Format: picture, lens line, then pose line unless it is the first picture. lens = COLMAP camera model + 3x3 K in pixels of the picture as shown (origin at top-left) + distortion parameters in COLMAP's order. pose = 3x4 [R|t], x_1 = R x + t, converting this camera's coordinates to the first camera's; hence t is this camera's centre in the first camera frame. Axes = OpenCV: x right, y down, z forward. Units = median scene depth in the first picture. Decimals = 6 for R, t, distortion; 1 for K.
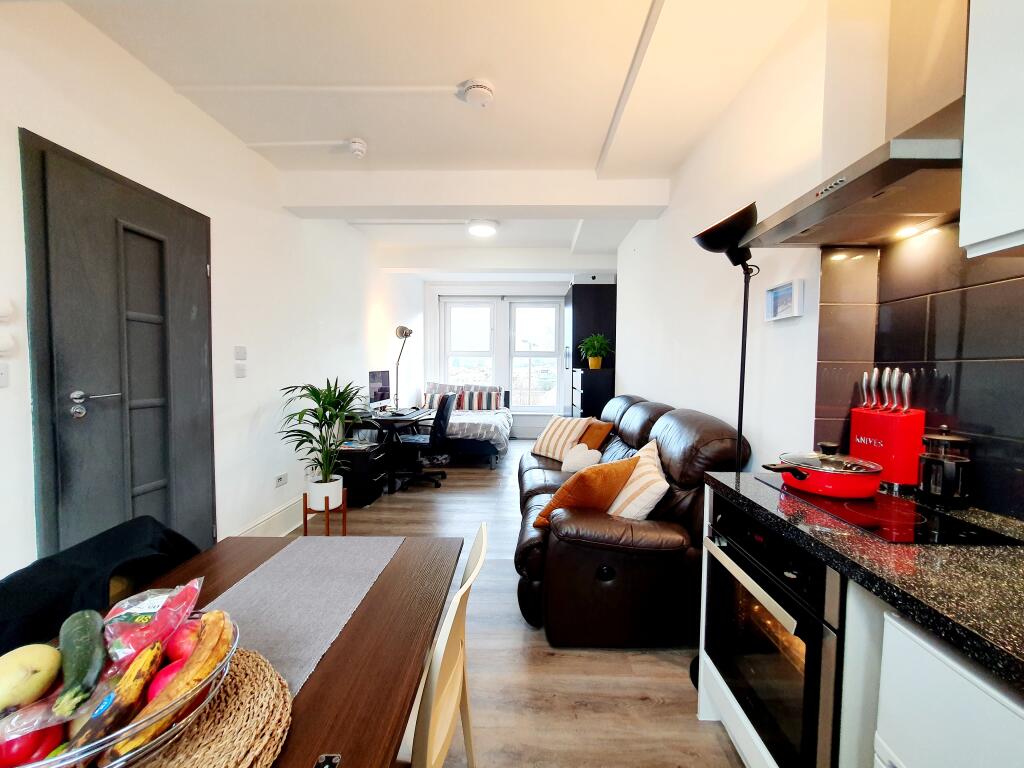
lens RADIAL K [[405.9, 0, 517.1], [0, 405.9, 378.1], [0, 0, 1]] dist [0.002248, -0.000184]
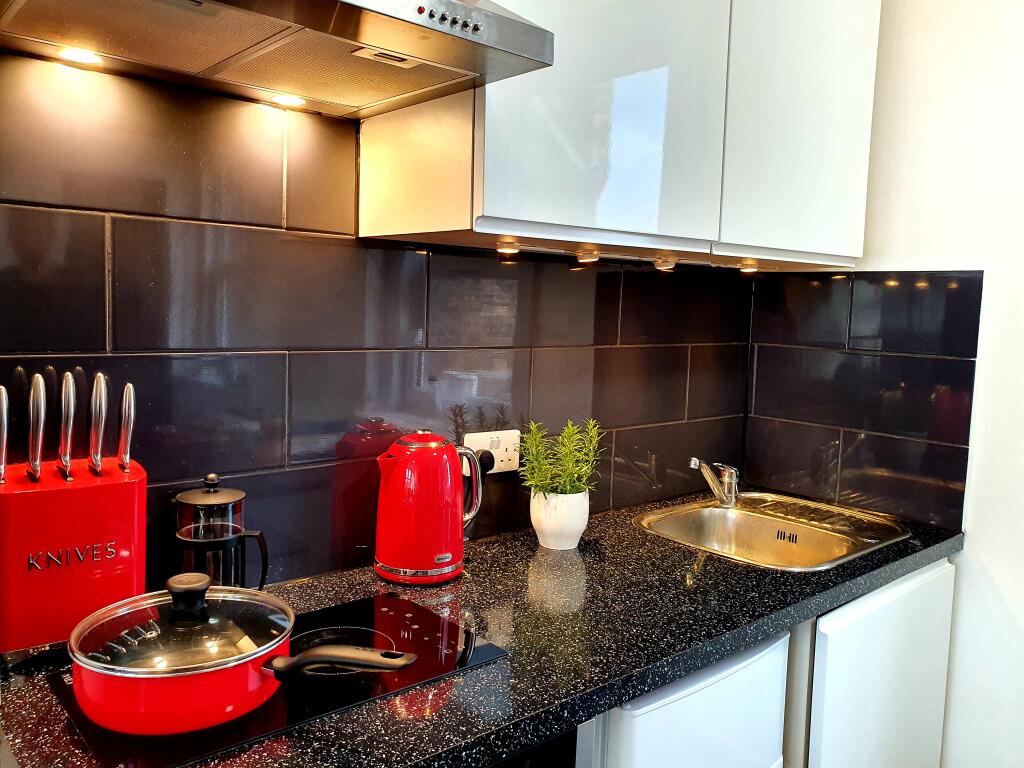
lens RADIAL K [[796.7, 0, 512.0], [0, 796.7, 384.0], [0, 0, 1]] dist [0.003158, 0.000870]
pose [[-0.676614, -0.108370, 0.728319, 0.002507], [-0.027660, 0.992153, 0.121931, -0.041628], [-0.735818, 0.062355, -0.674303, 0.397261]]
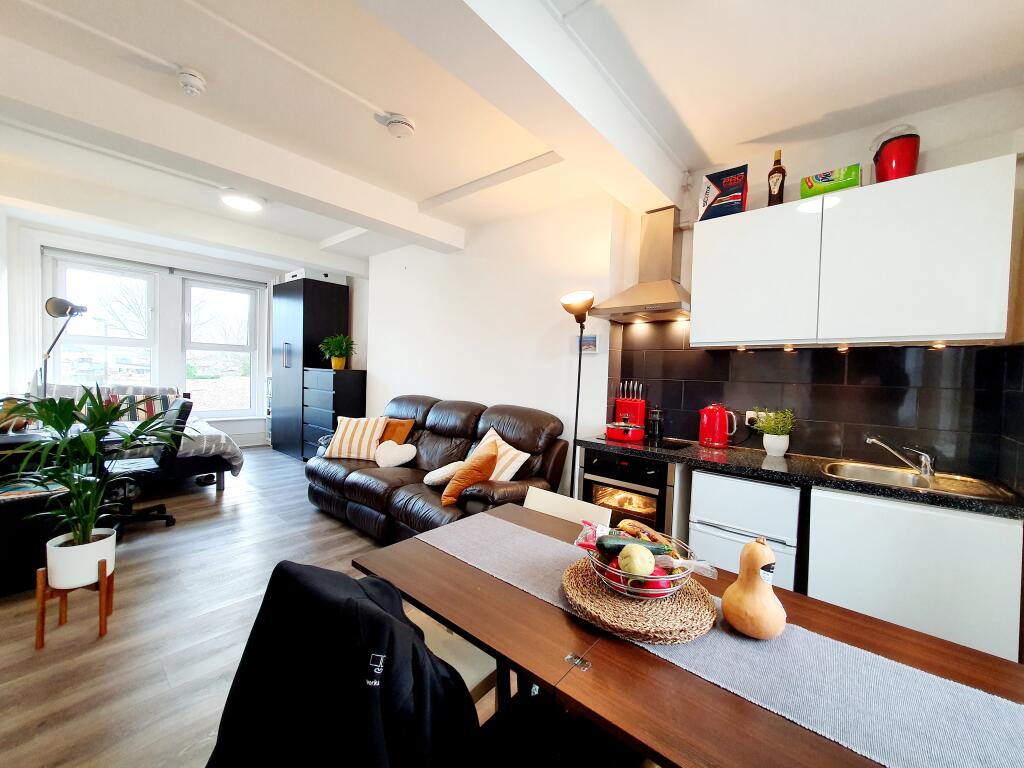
lens RADIAL K [[405.9, 0, 517.1], [0, 405.9, 378.1], [0, 0, 1]] dist [0.002248, -0.000184]
pose [[0.629920, -0.001163, 0.776659, -0.393805], [-0.010431, 0.999896, 0.009957, -0.018827], [-0.776590, -0.014374, 0.629842, 0.028130]]
